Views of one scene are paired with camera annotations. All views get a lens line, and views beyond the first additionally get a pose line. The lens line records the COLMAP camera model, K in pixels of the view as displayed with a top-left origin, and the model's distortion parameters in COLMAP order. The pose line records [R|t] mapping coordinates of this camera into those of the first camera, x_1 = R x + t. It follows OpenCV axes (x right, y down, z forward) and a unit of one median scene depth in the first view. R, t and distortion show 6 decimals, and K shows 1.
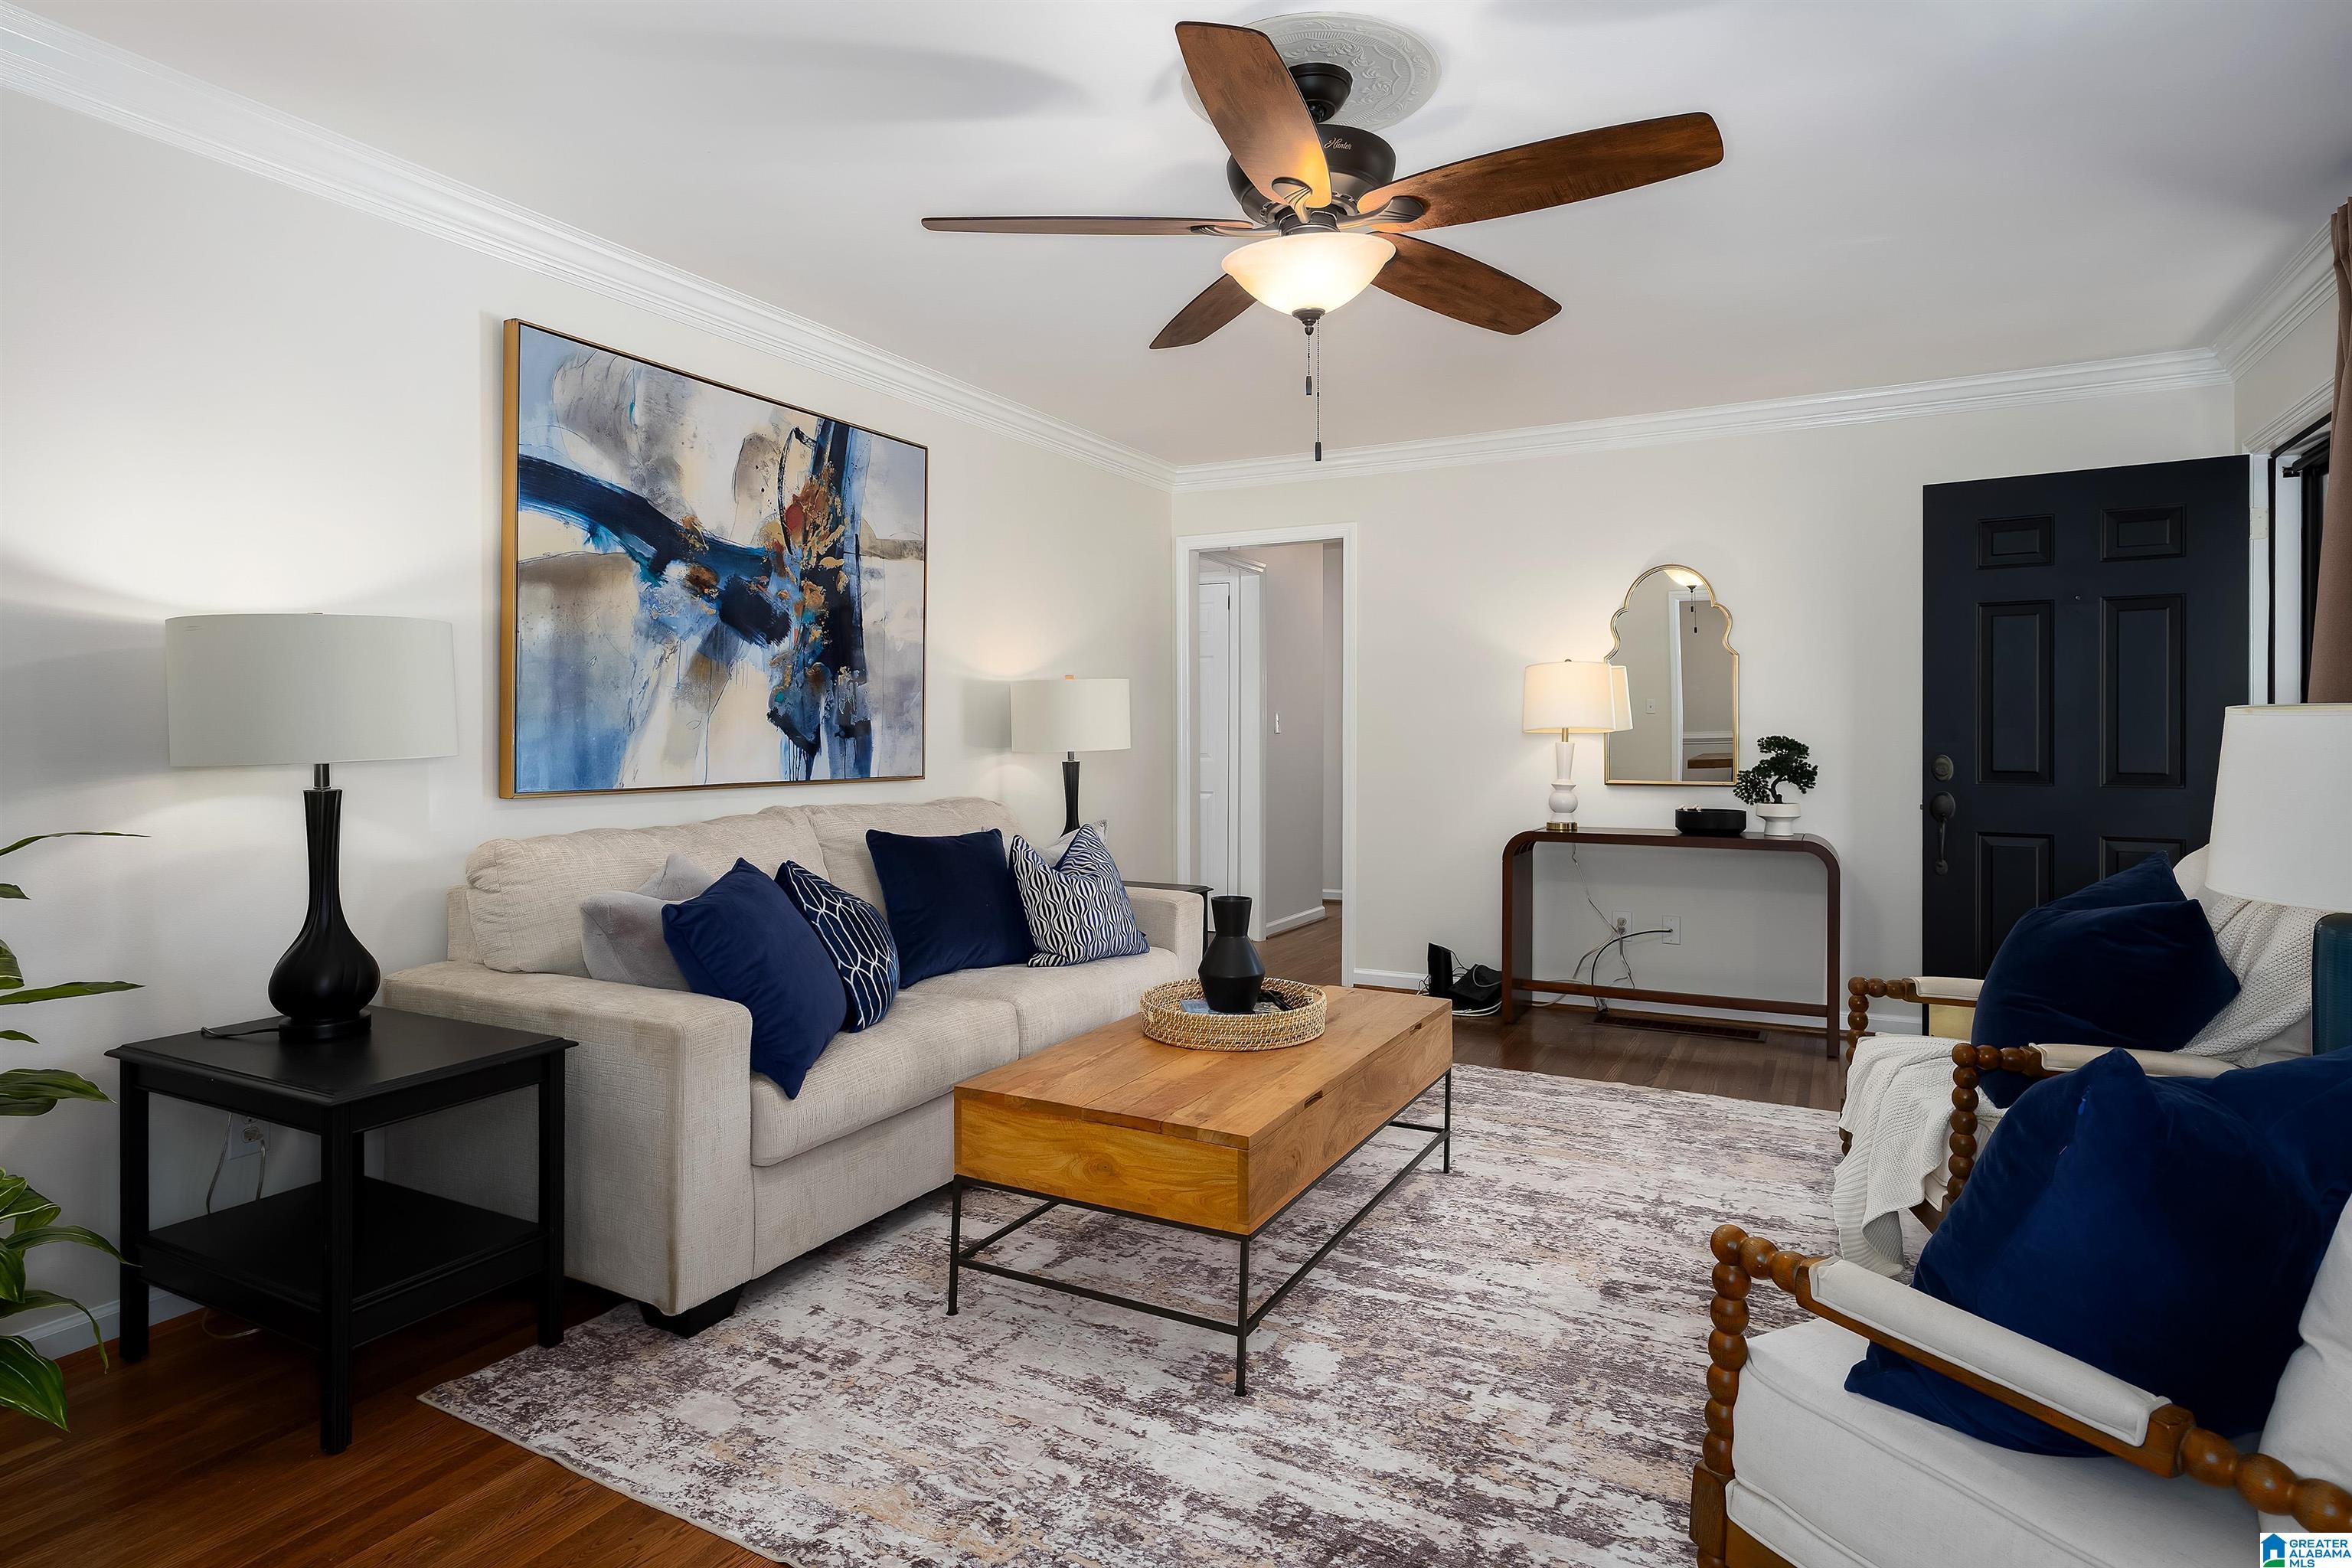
lens RADIAL K [[1262.1, 0, 1191.8], [0, 1262.1, 740.3], [0, 0, 1]] dist [-0.008078, 0.002105]
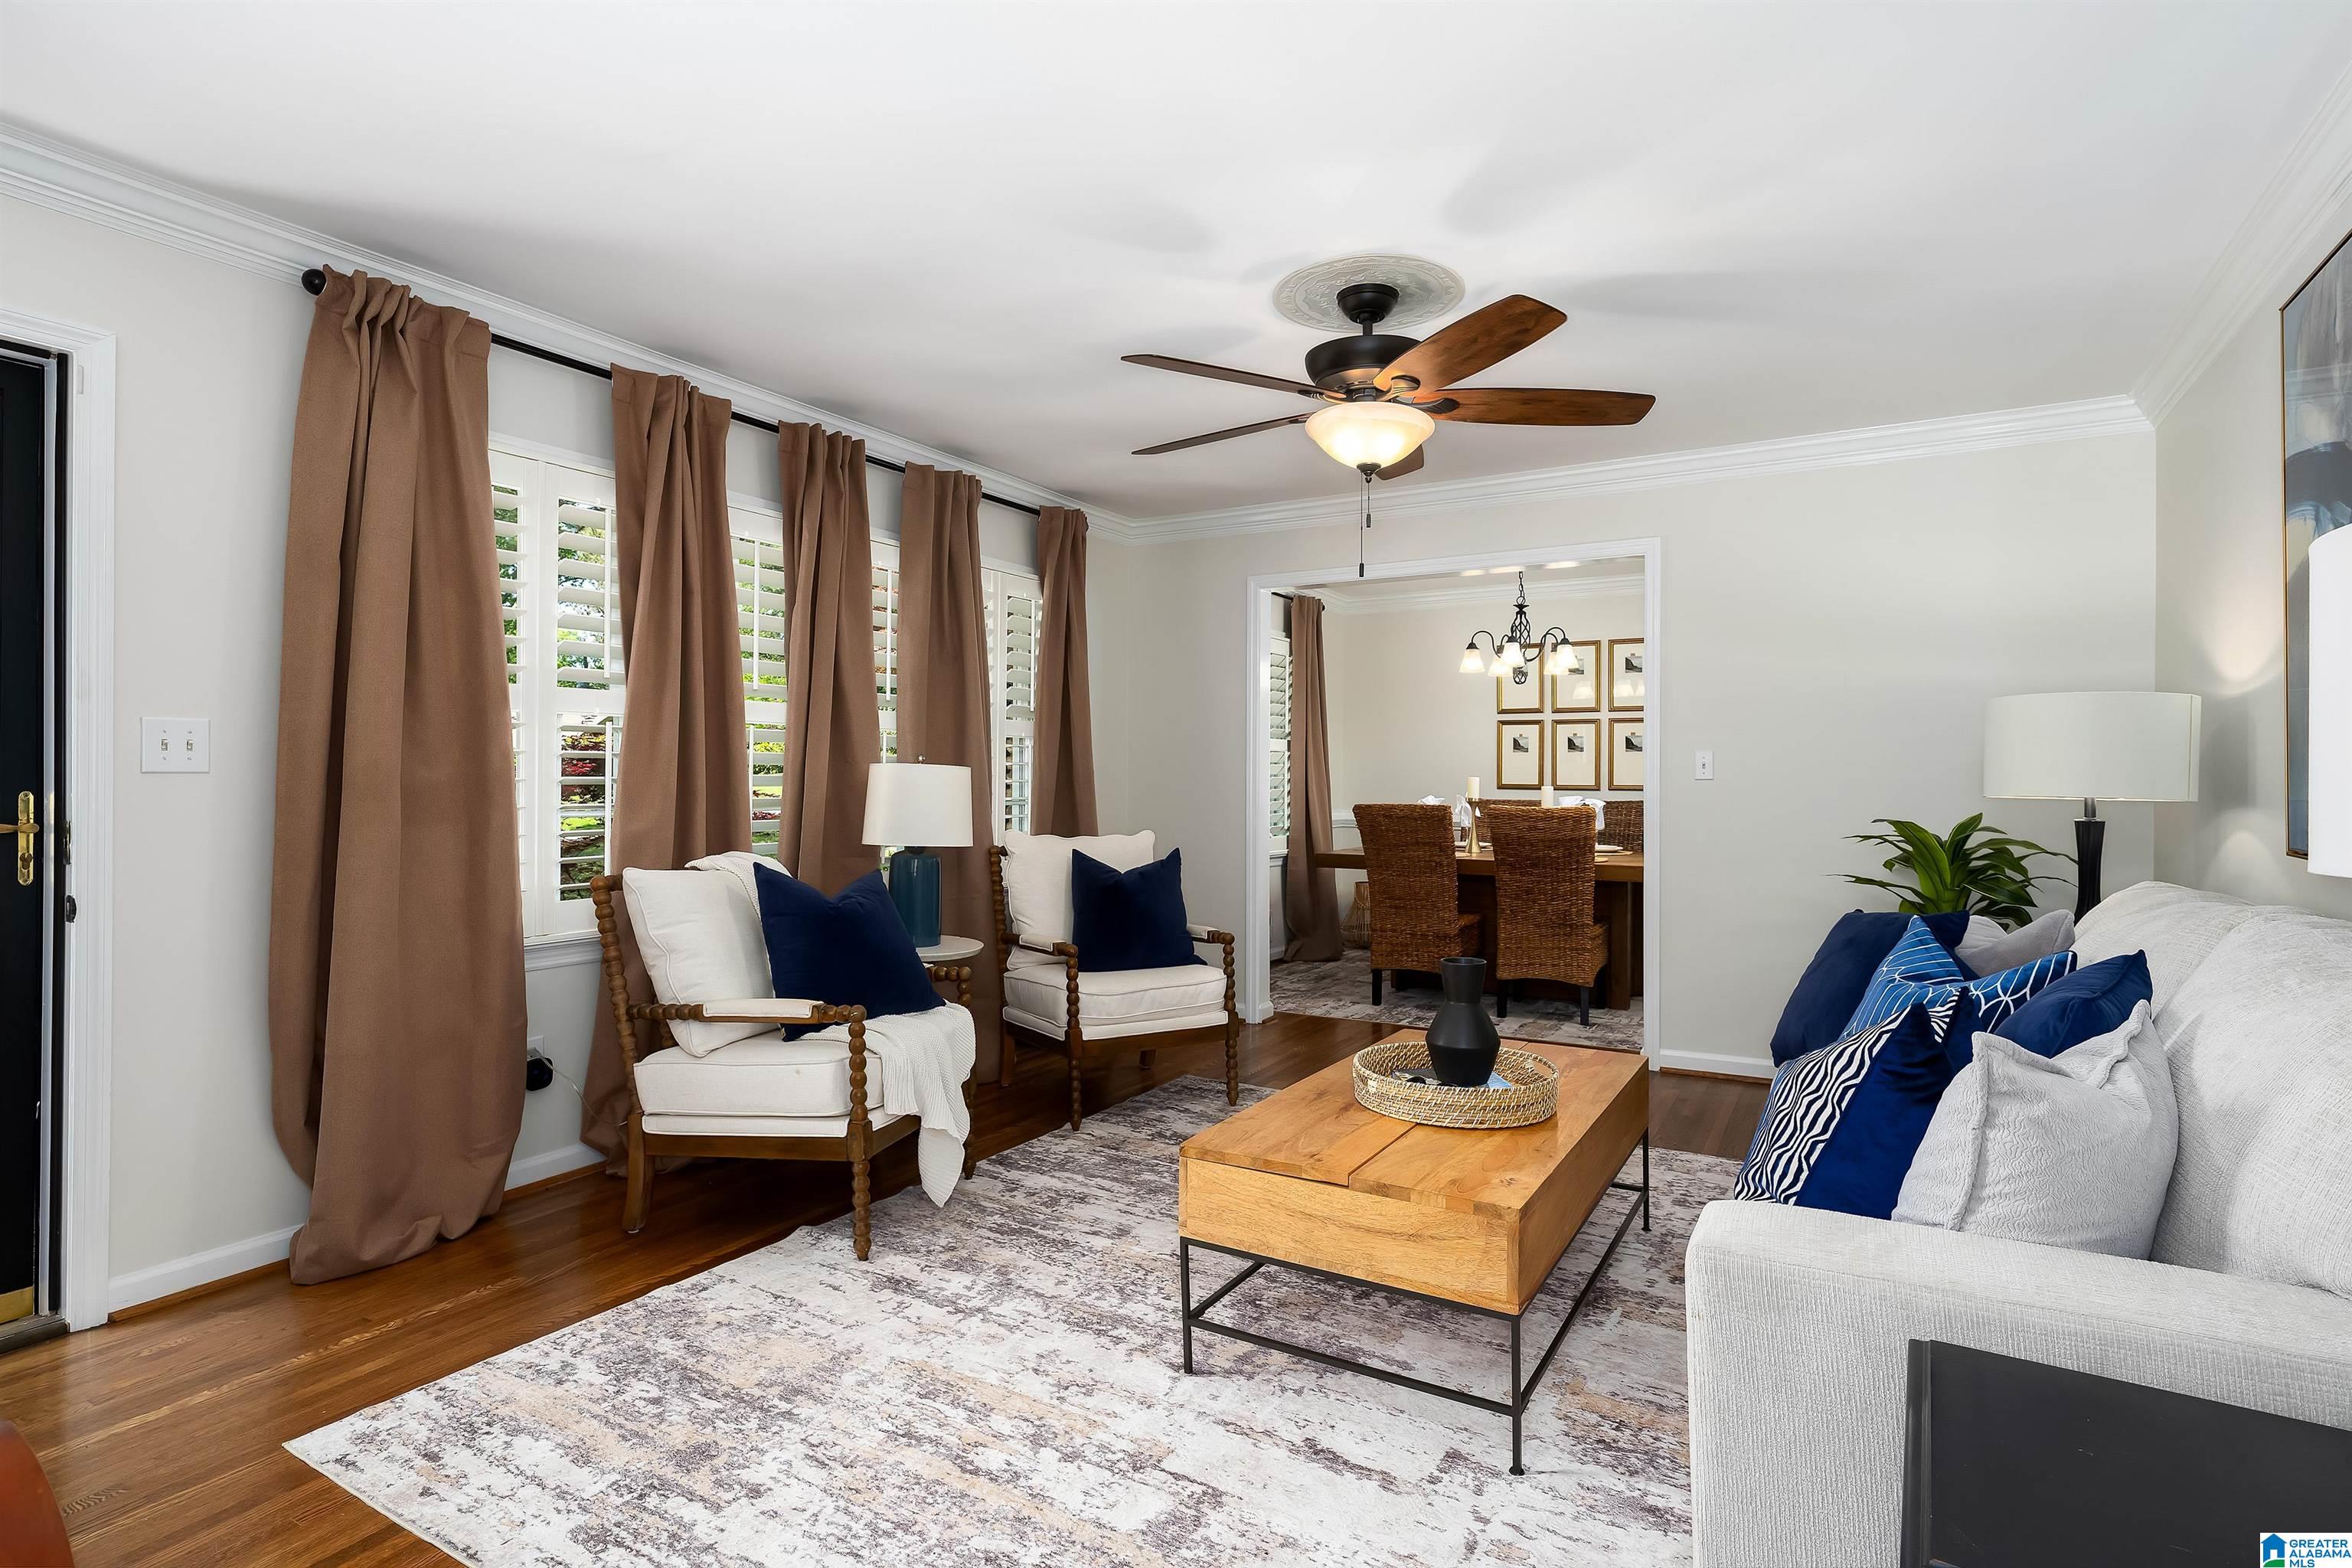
lens RADIAL K [[1172.7, 0, 1187.4], [0, 1172.7, 778.6], [0, 0, 1]] dist [0.003974, -0.002276]
pose [[-0.998993, 0.001491, 0.044852, 0.238743], [0.002100, 0.999906, 0.013547, -0.025268], [-0.044828, 0.013628, -0.998902, 2.361866]]
